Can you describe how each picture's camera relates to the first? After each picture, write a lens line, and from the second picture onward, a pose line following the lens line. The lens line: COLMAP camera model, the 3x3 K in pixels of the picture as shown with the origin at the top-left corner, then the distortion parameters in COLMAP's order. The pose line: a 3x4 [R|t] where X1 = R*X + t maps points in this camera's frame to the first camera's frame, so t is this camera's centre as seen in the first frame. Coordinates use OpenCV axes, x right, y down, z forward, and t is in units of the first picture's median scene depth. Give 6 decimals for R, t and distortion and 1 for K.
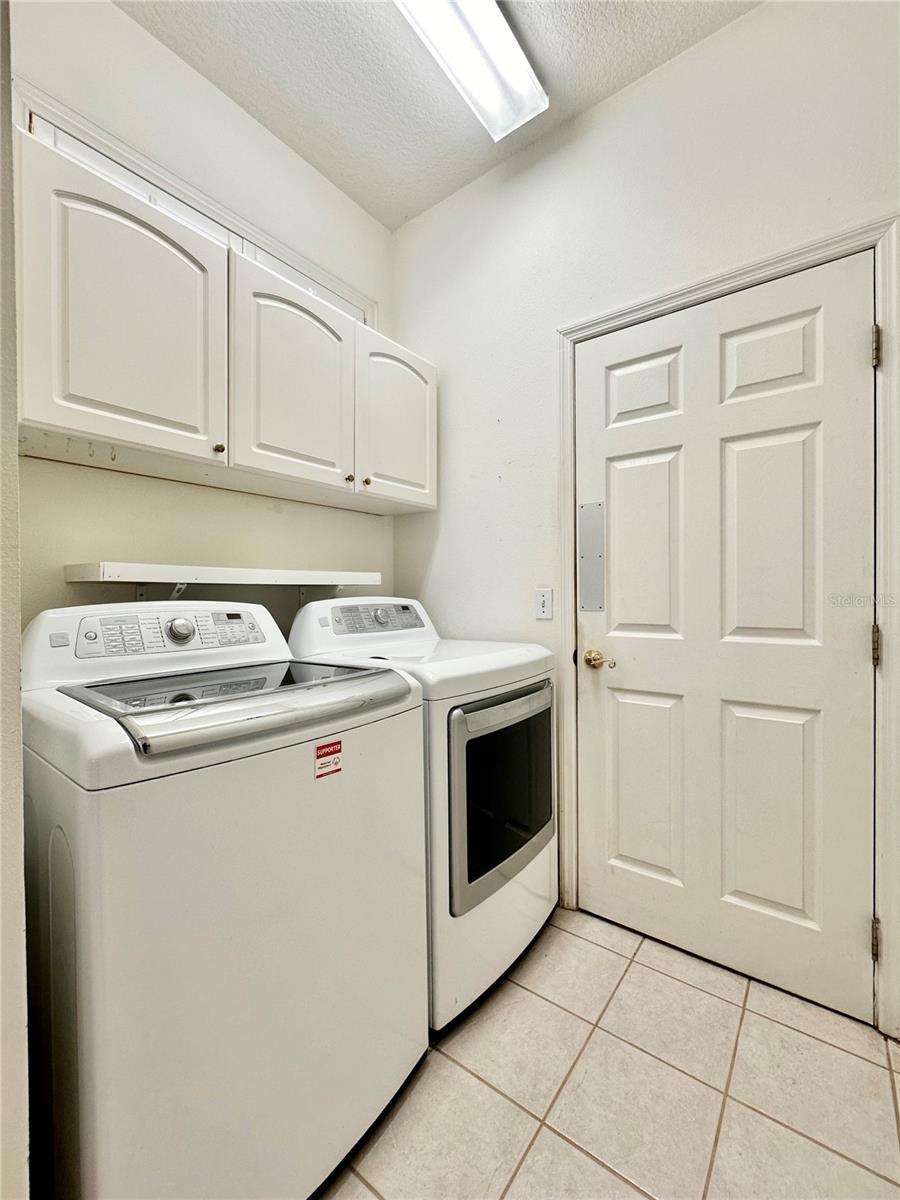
lens RADIAL K [[478.3, 0, 450.0], [0, 478.3, 600.0], [0, 0, 1]] dist [-0.002429, -0.000427]
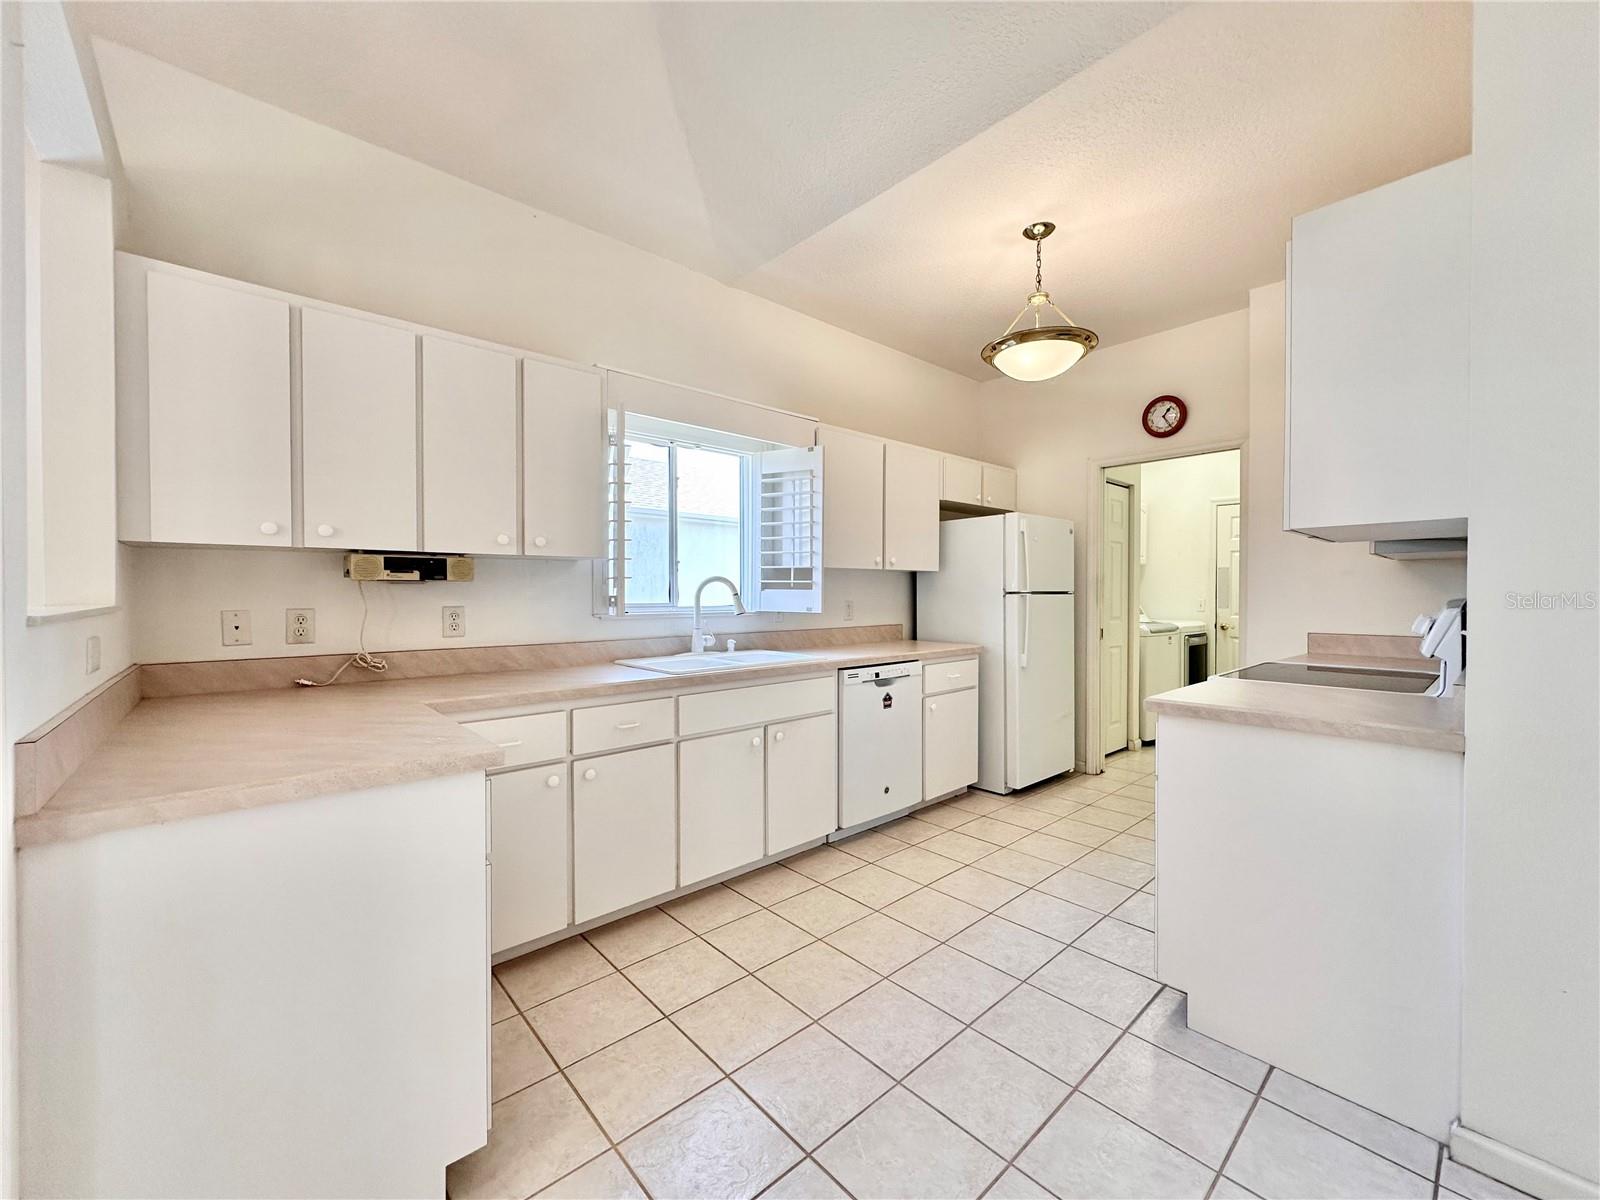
lens RADIAL K [[637.7, 0, 802.3], [0, 637.7, 600.7], [0, 0, 1]] dist [-0.002429, -0.000427]
pose [[0.983833, 0.002227, -0.179072, -1.338418], [-0.002634, 0.999994, -0.002039, -0.001572], [0.179067, 0.002477, 0.983834, -2.824969]]
